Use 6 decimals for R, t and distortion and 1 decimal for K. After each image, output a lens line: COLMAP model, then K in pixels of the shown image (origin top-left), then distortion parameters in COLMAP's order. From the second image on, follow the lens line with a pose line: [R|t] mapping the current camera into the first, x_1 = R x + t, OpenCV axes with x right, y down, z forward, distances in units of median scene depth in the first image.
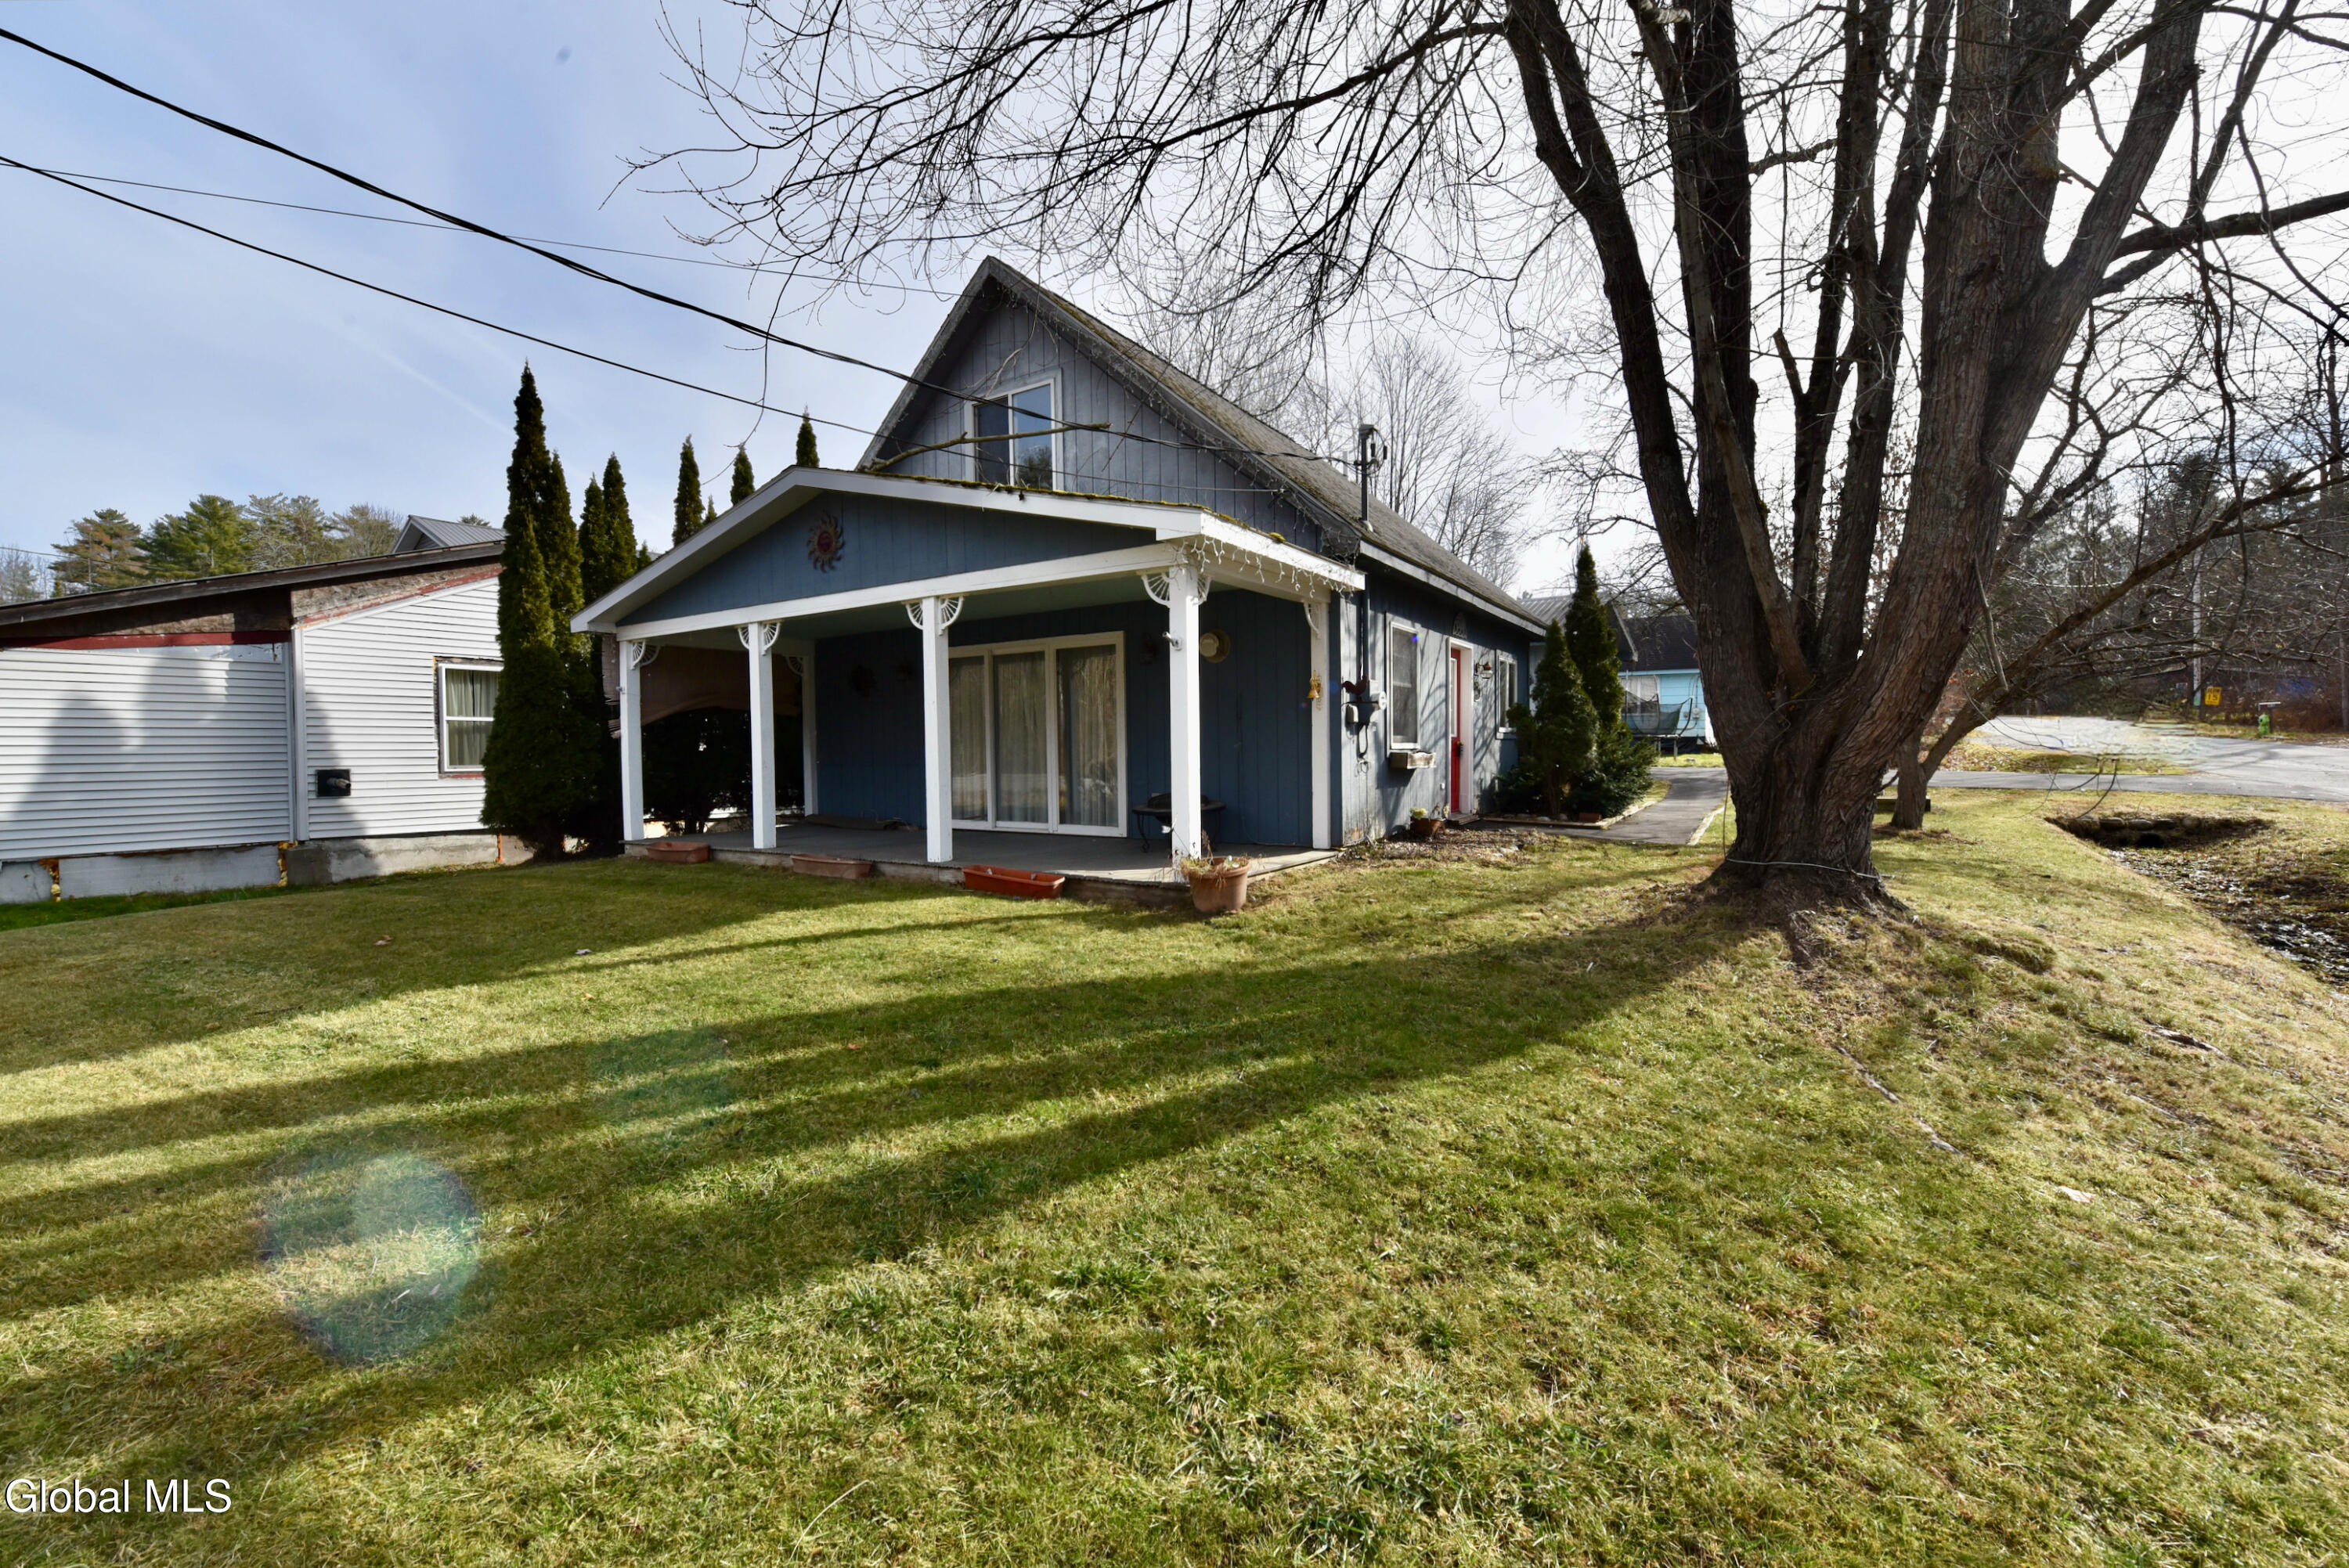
lens RADIAL K [[973.0, 0, 1178.7], [0, 973.0, 785.7], [0, 0, 1]] dist [-0.019213, -0.001336]
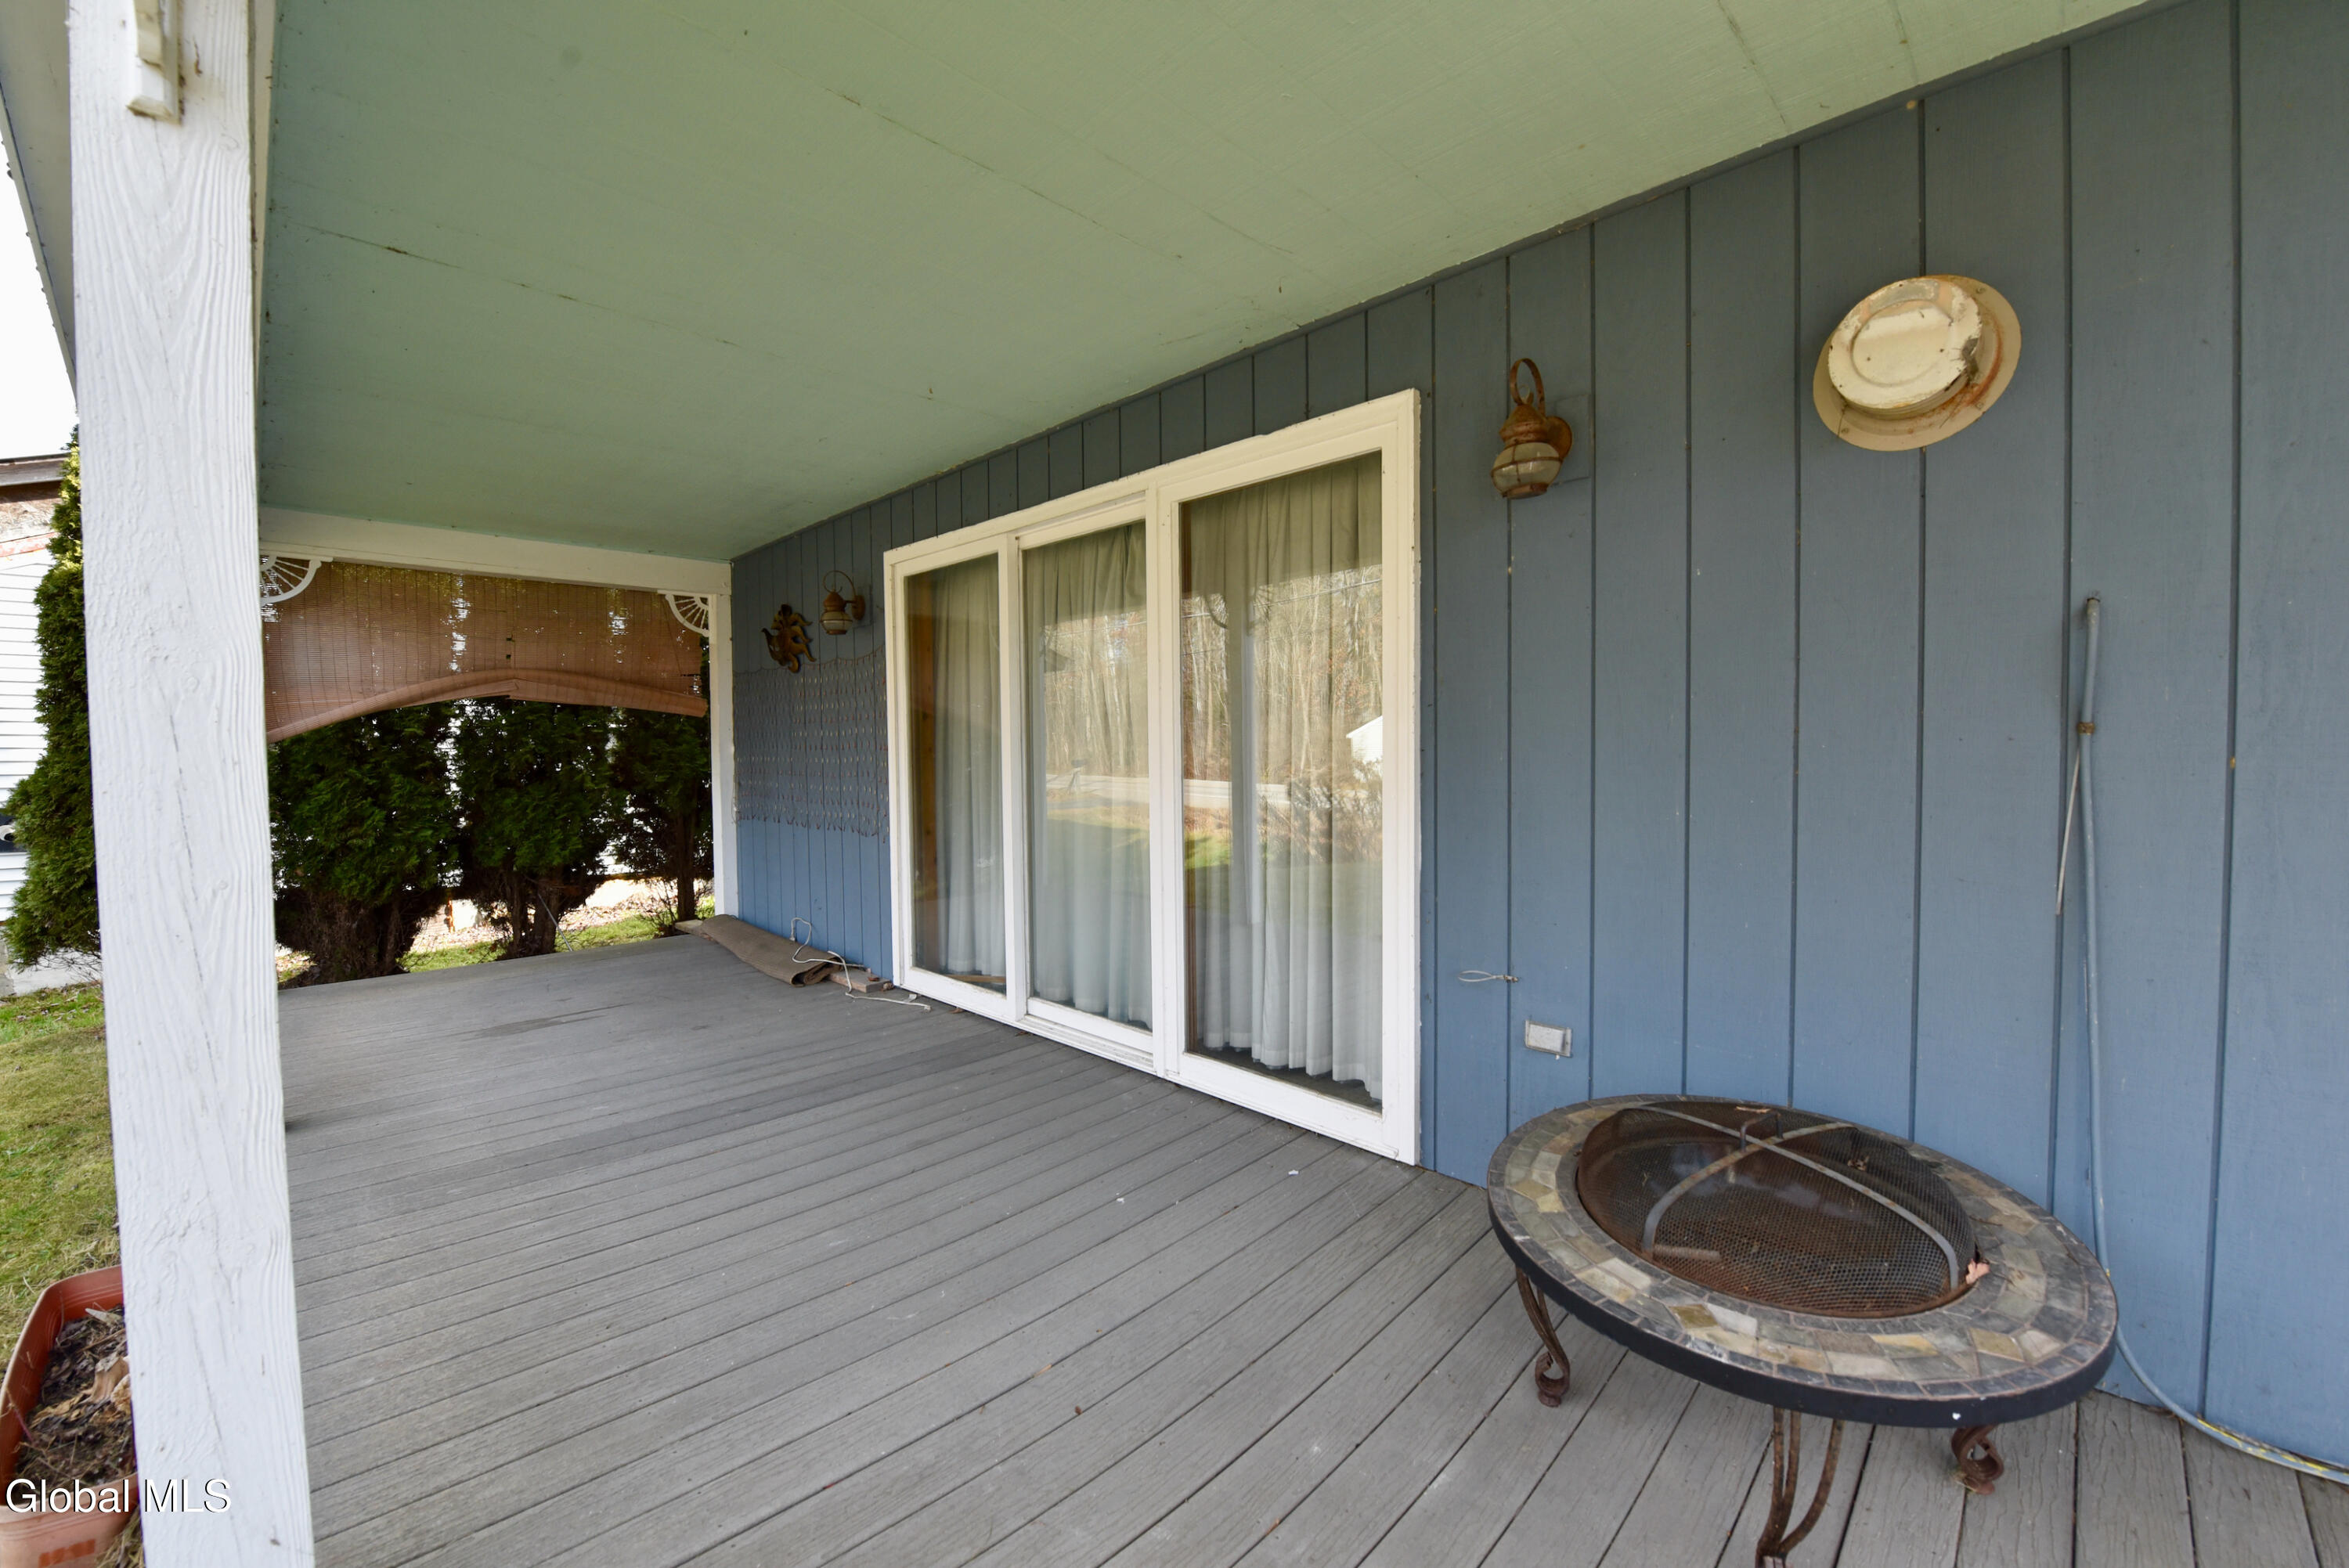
lens RADIAL K [[958.9, 0, 1177.8], [0, 958.9, 785.1], [0, 0, 1]] dist [-0.020779, -0.000870]
pose [[0.980569, 0.015692, -0.195548, -0.062958], [-0.016312, 0.999866, -0.001562, -0.047168], [0.195497, 0.004721, 0.980693, 0.679660]]
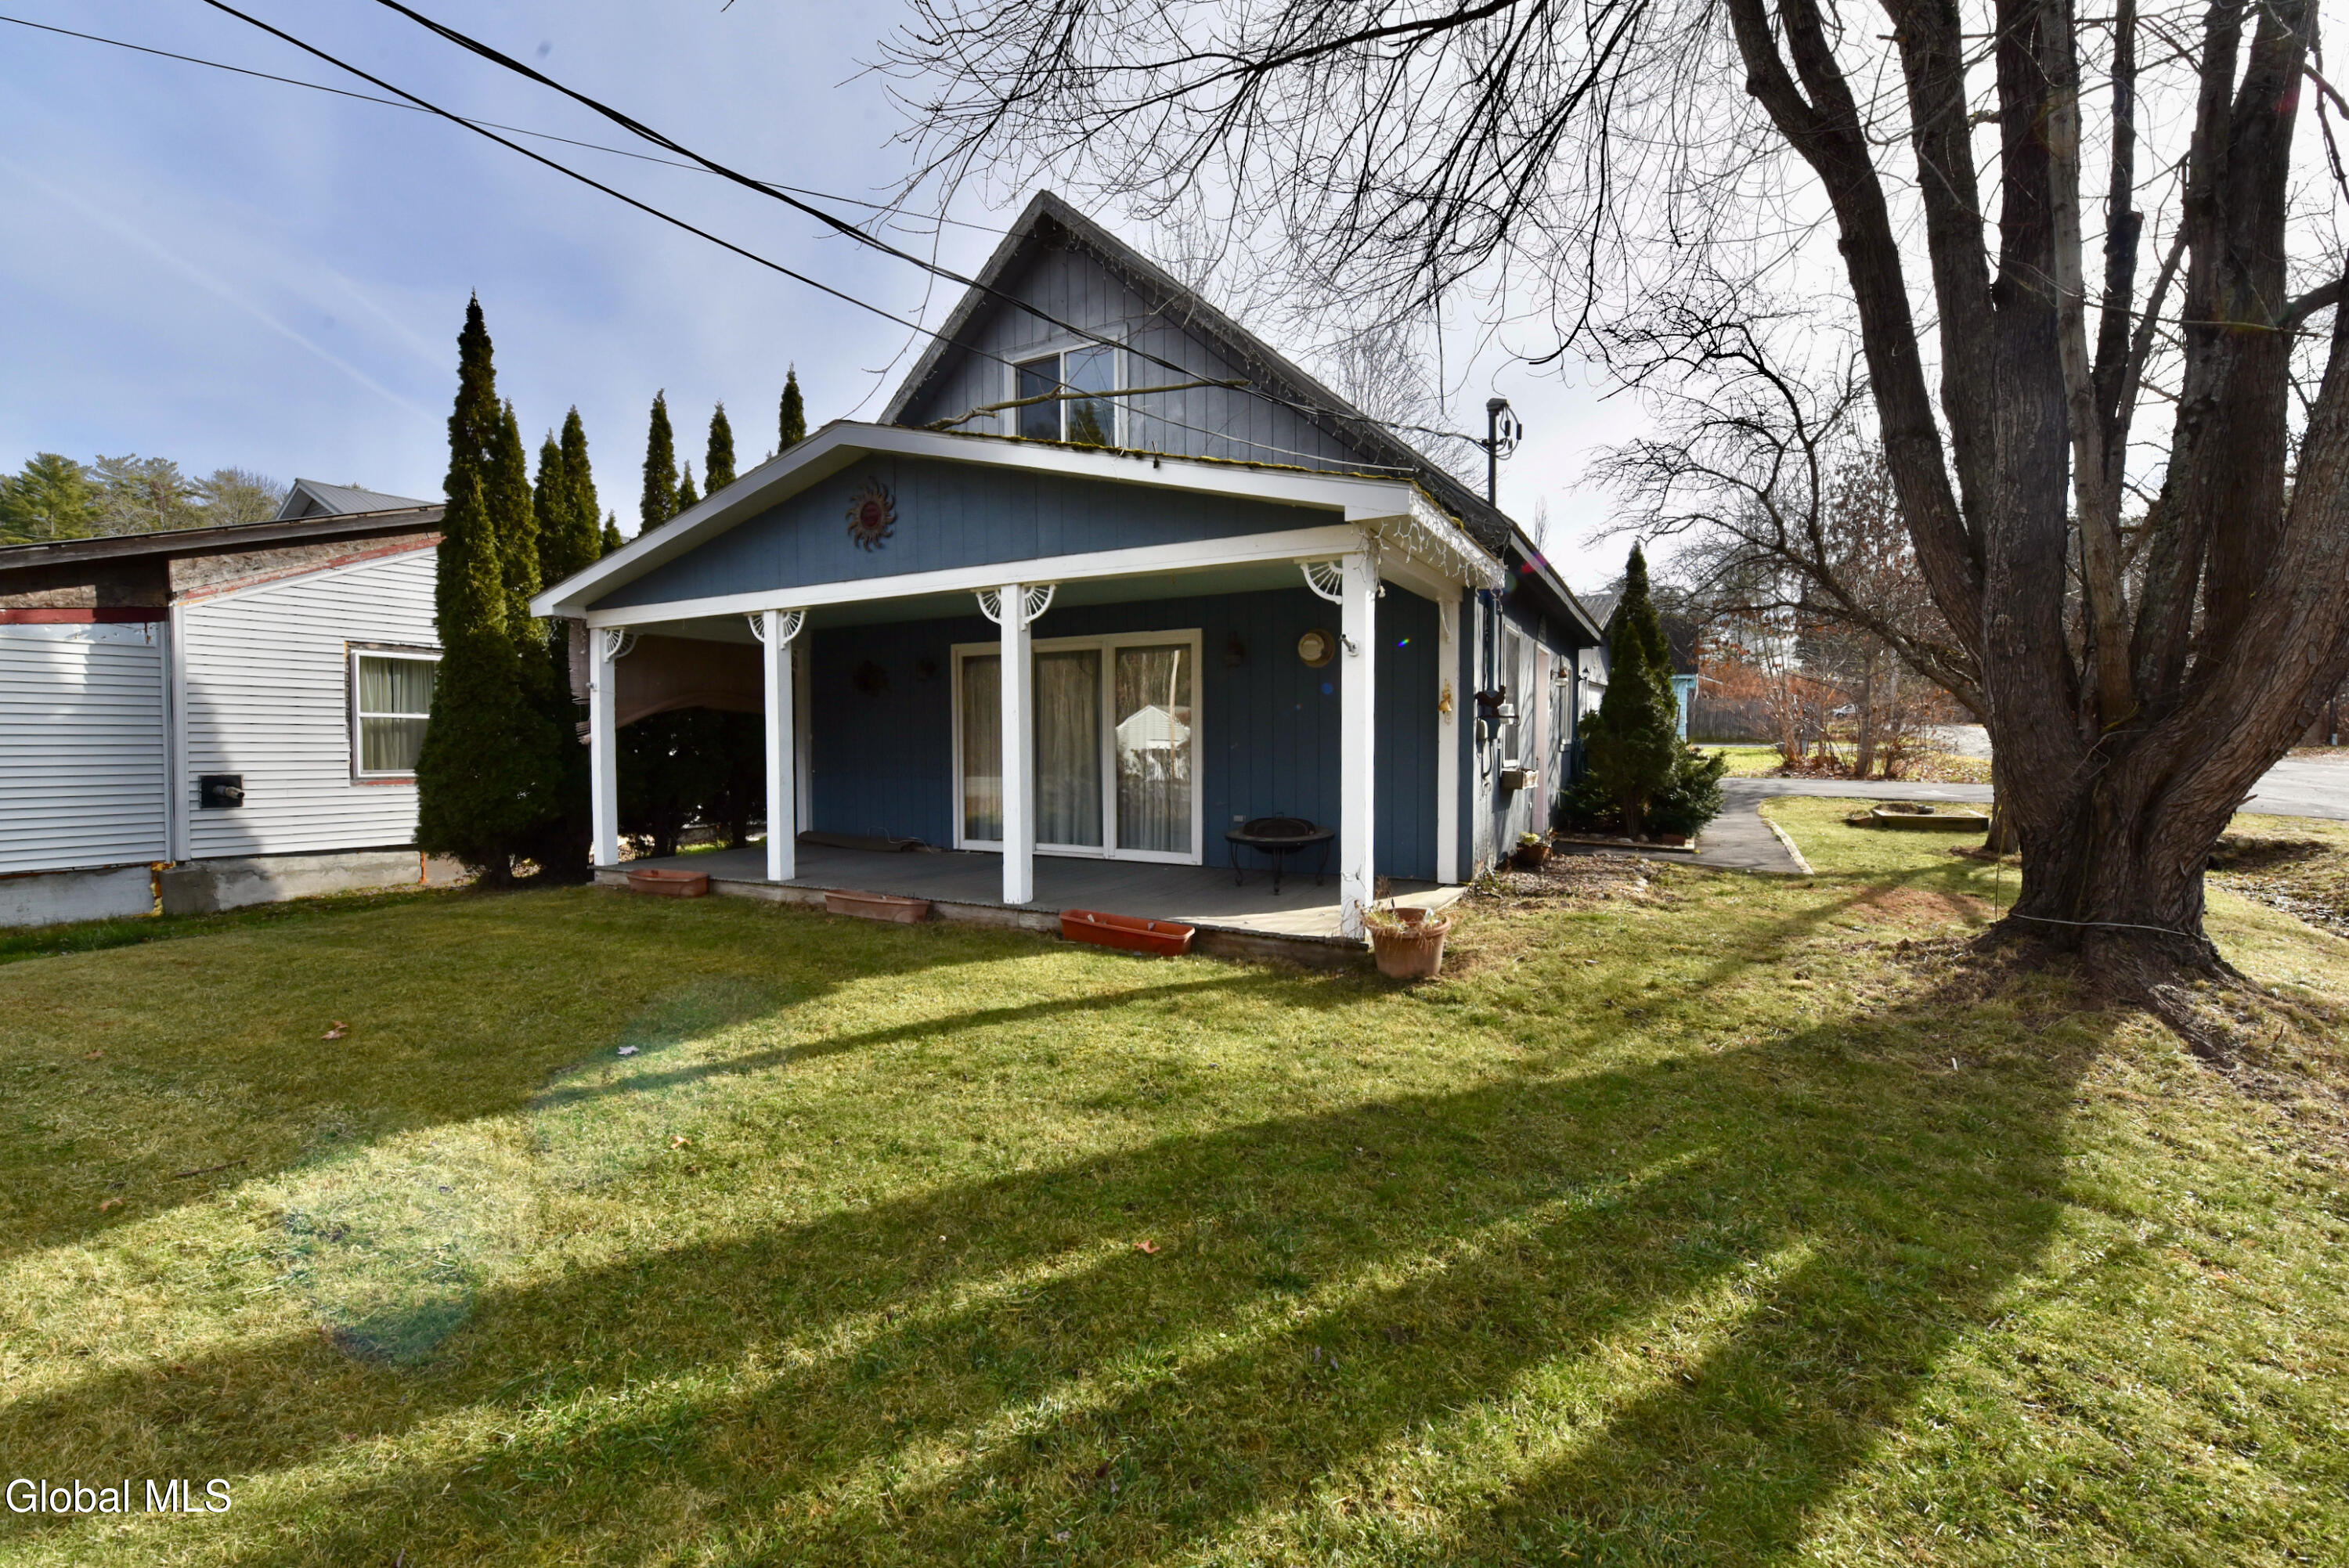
lens RADIAL K [[983.7, 0, 1177.0], [0, 983.7, 786.6], [0, 0, 1]] dist [-0.020189, -0.000880]
pose [[0.997083, 0.007331, 0.075974, -0.133422], [-0.007746, 0.999957, 0.005170, -0.020484], [-0.075933, -0.005744, 0.997096, 0.114856]]
